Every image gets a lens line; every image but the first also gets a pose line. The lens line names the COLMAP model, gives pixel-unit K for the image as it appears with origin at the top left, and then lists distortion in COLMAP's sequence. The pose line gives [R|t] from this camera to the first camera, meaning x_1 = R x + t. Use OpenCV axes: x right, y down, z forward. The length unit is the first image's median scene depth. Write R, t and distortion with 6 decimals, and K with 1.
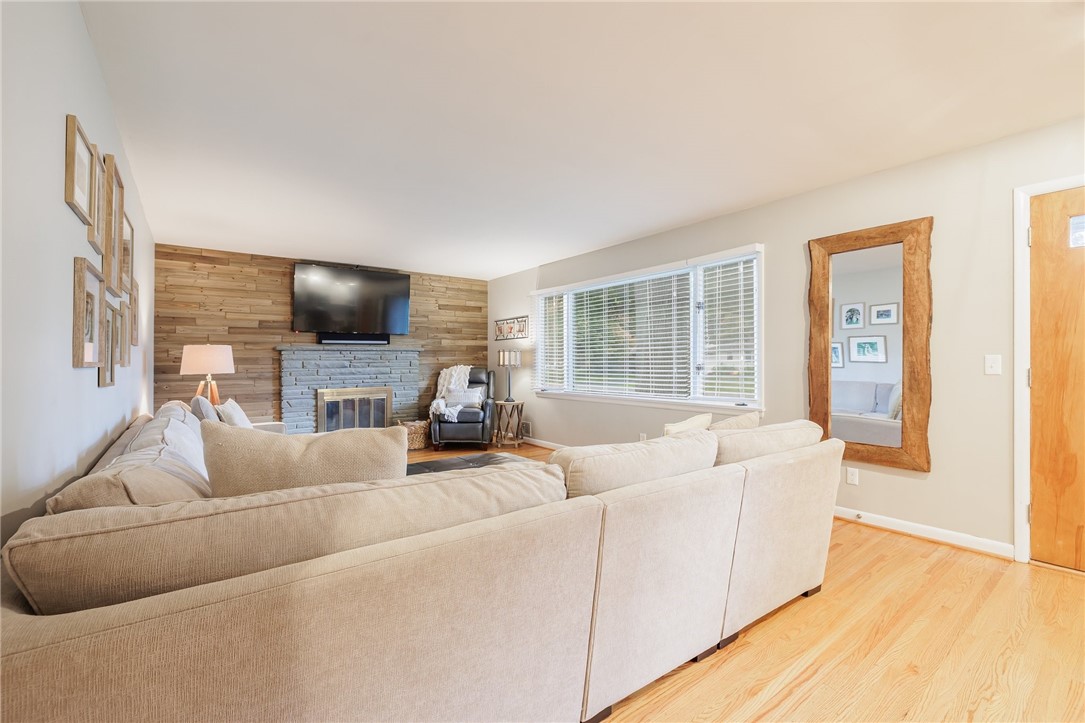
lens RADIAL K [[456.5, 0, 526.5], [0, 456.5, 342.8], [0, 0, 1]] dist [-0.000611, -0.000365]
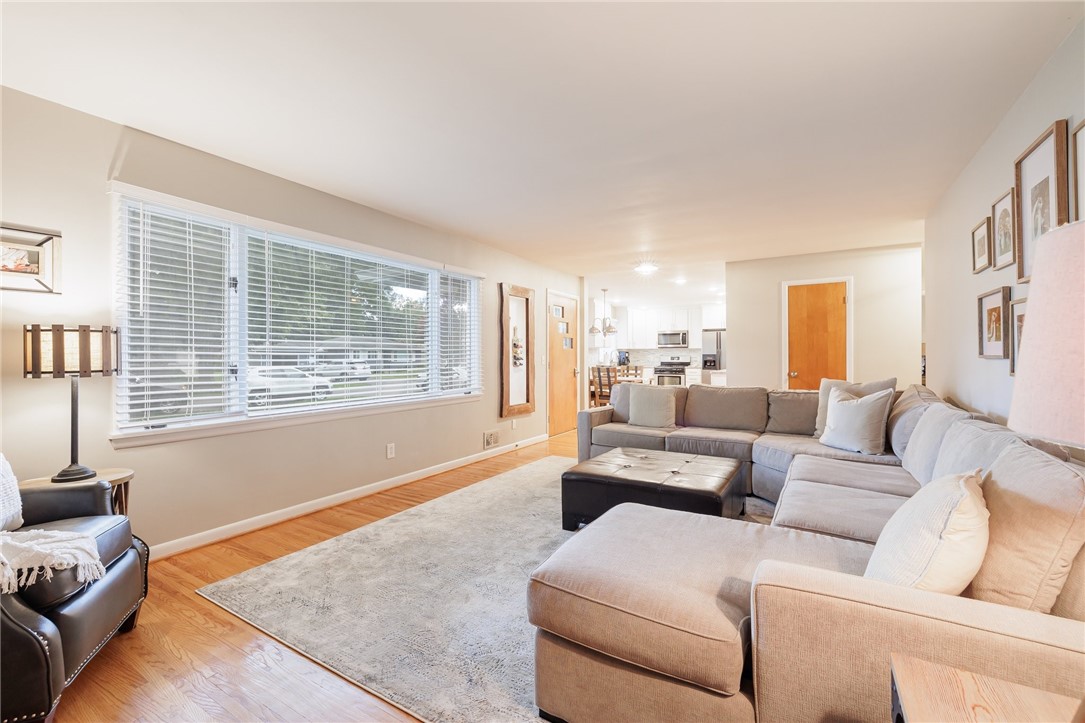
lens RADIAL K [[456.5, 0, 547.7], [0, 456.5, 358.6], [0, 0, 1]] dist [-0.000611, -0.000365]
pose [[-0.369350, 0.000834, 0.929290, -0.488158], [-0.030144, 0.999463, -0.012878, 0.033629], [-0.928801, -0.032769, -0.369126, 0.798510]]
